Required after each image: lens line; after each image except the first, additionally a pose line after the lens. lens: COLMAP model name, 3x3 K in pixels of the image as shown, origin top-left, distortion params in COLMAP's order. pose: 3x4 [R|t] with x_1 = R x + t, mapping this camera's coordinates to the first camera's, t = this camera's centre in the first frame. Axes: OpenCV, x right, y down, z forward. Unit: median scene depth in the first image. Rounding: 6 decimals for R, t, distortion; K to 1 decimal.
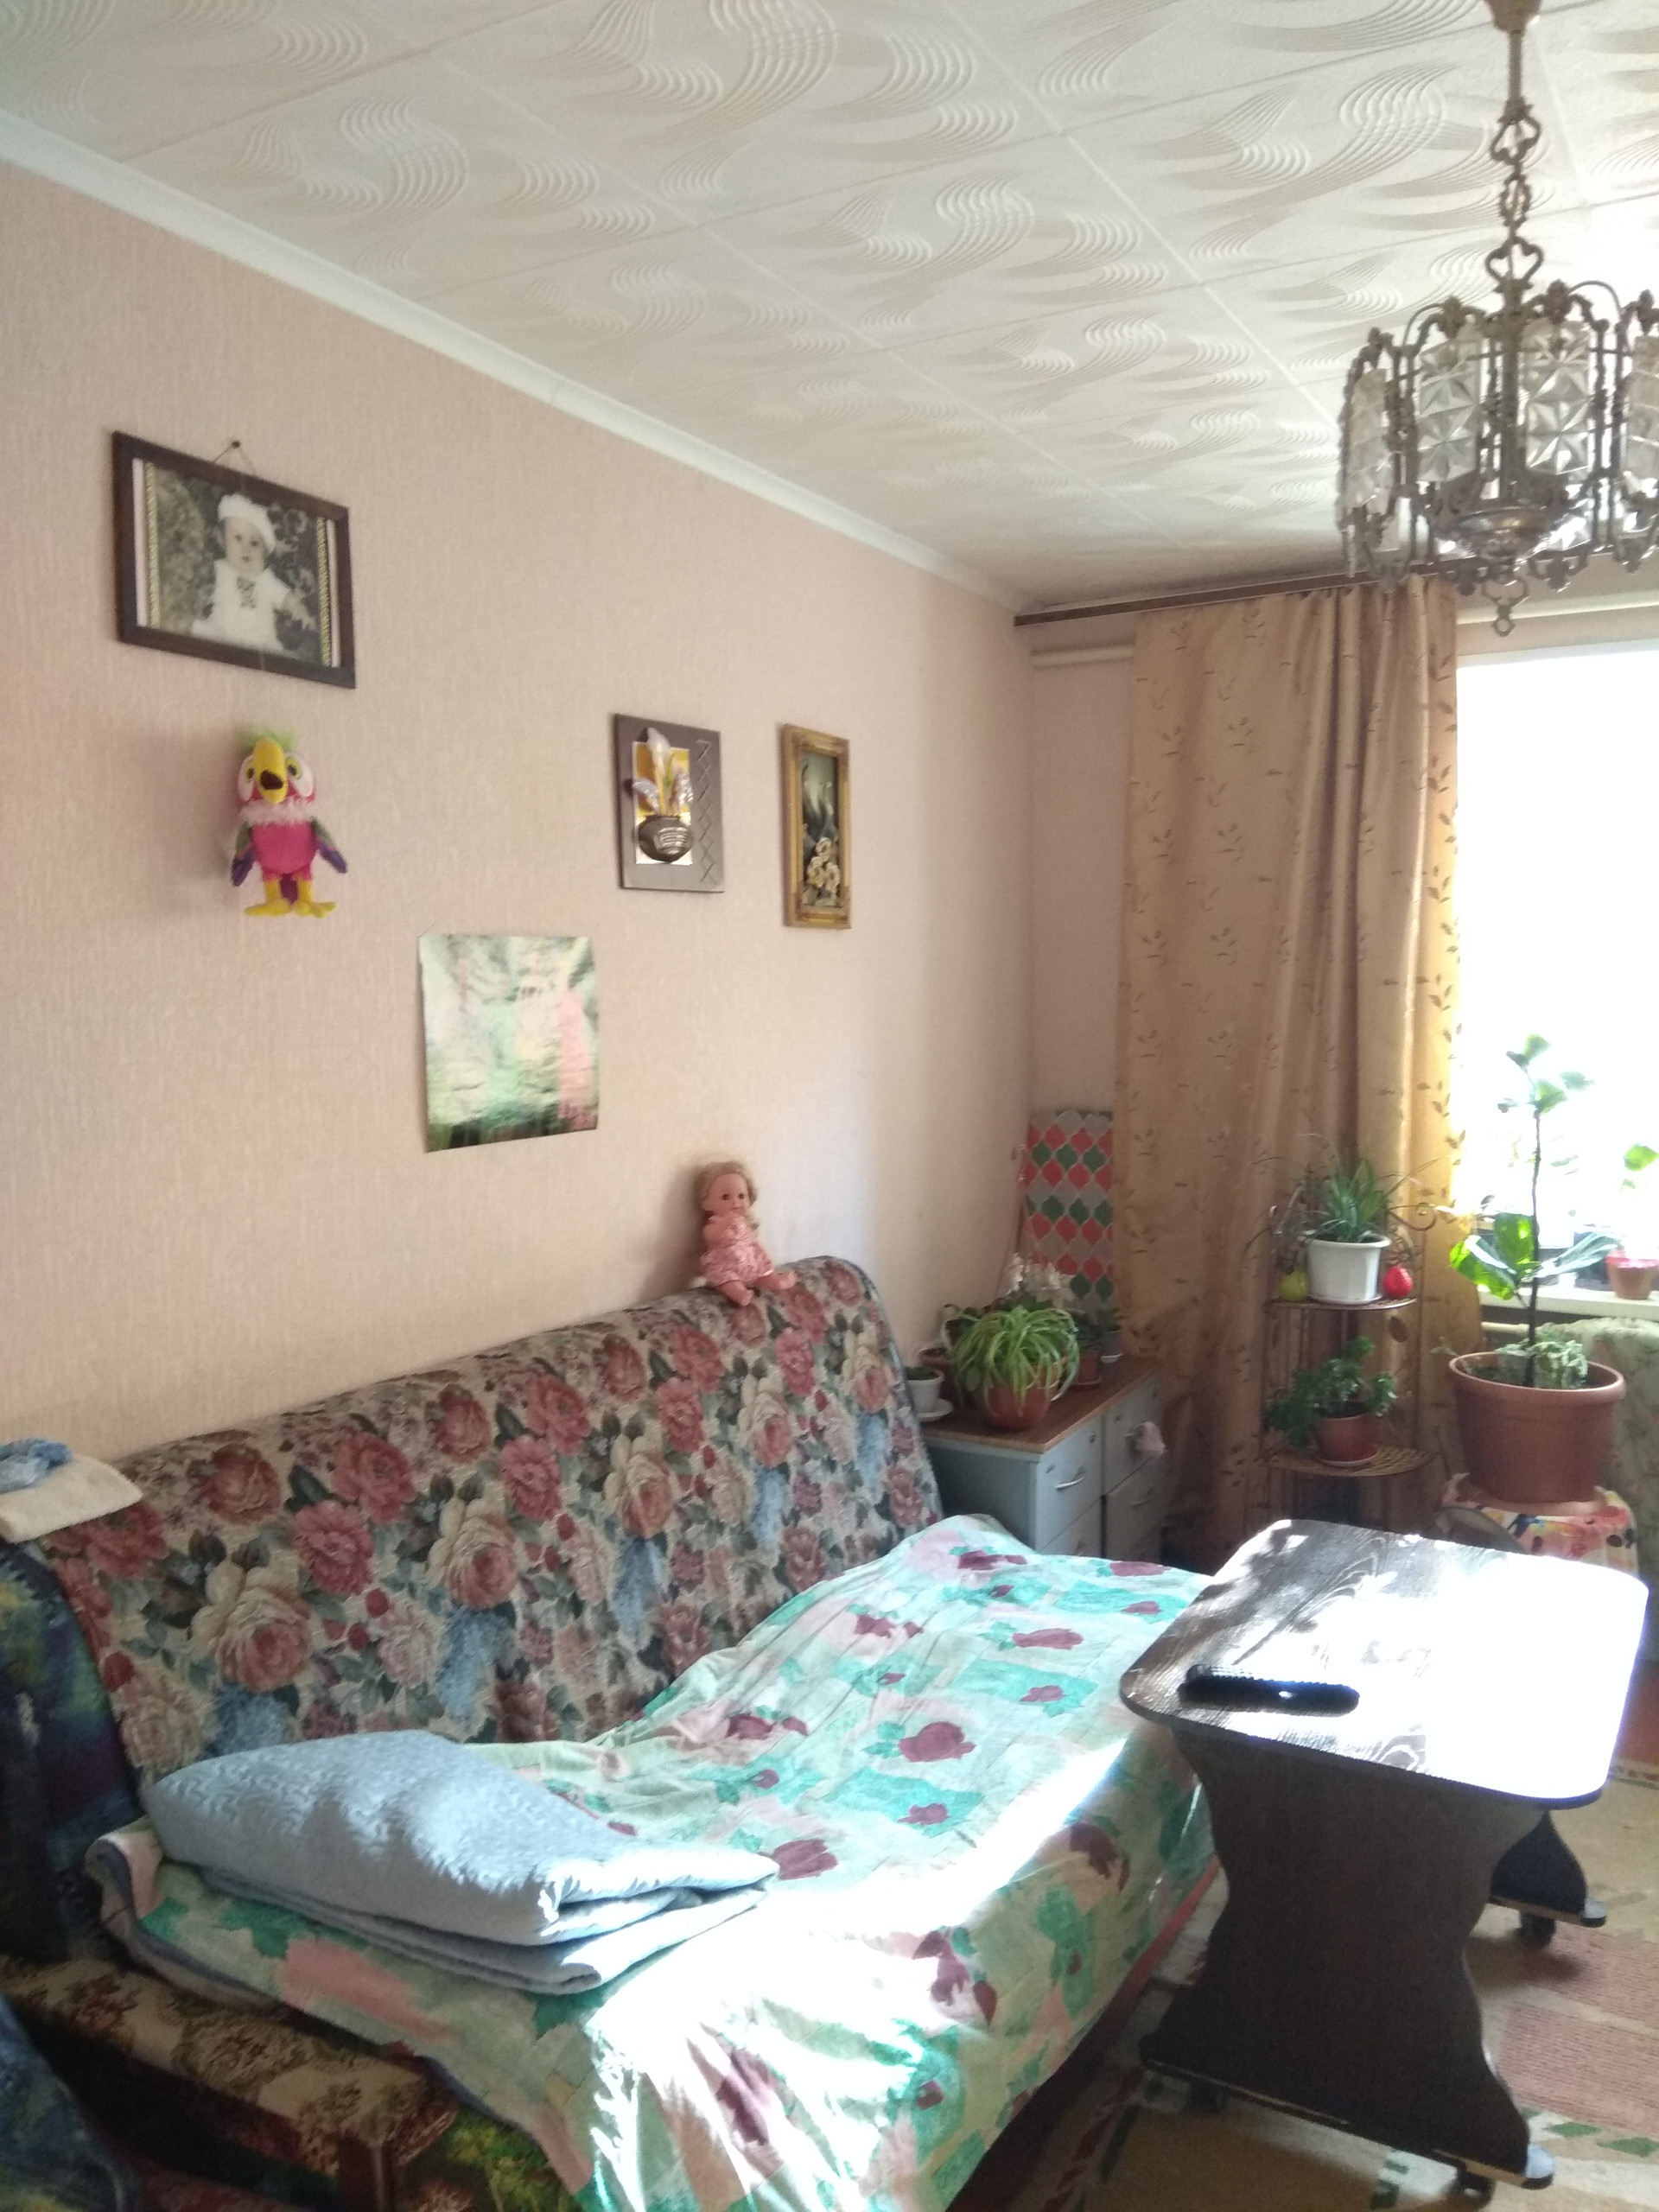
lens RADIAL K [[1722.1, 0, 829.5], [0, 1722.1, 1106.0], [0, 0, 1]] dist [0.135521, -0.234493]
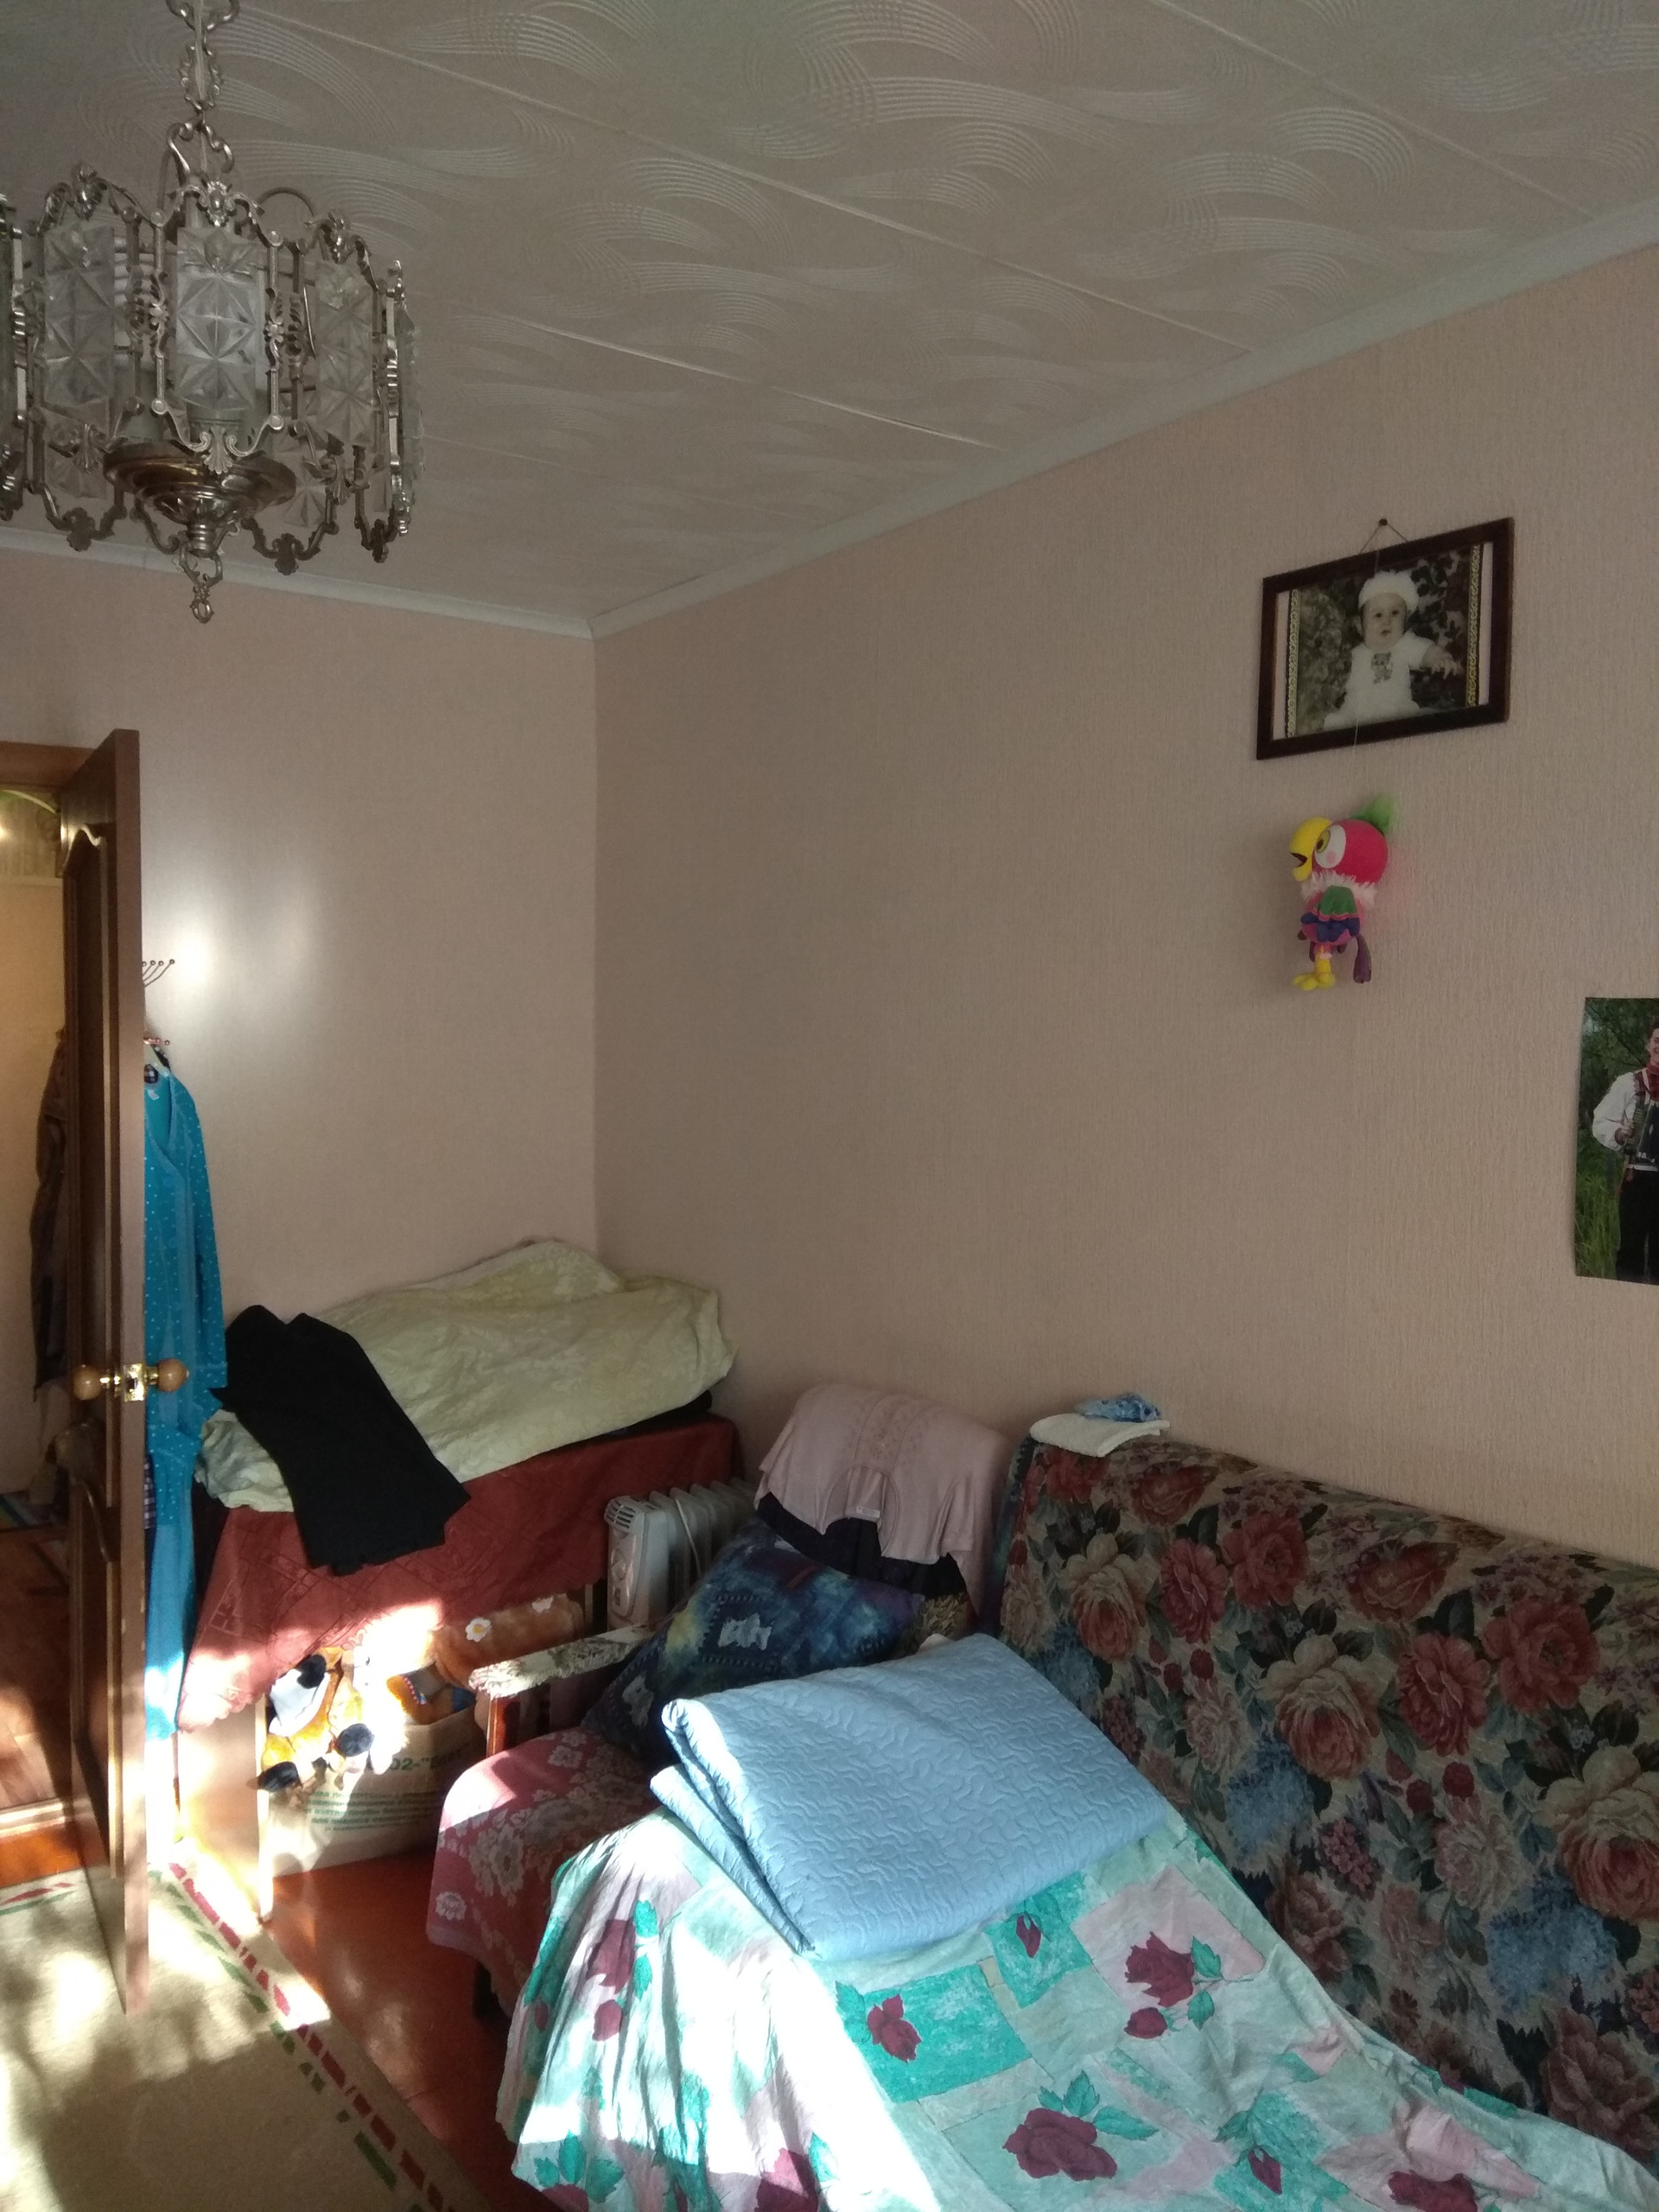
lens RADIAL K [[1733.9, 0, 863.1], [0, 1733.9, 1109.0], [0, 0, 1]] dist [0.135057, -0.238207]
pose [[-0.410503, 0.043926, -0.910801, 0.712526], [-0.077966, 0.993491, 0.083054, -0.101825], [0.908520, 0.105105, -0.404406, 1.158781]]
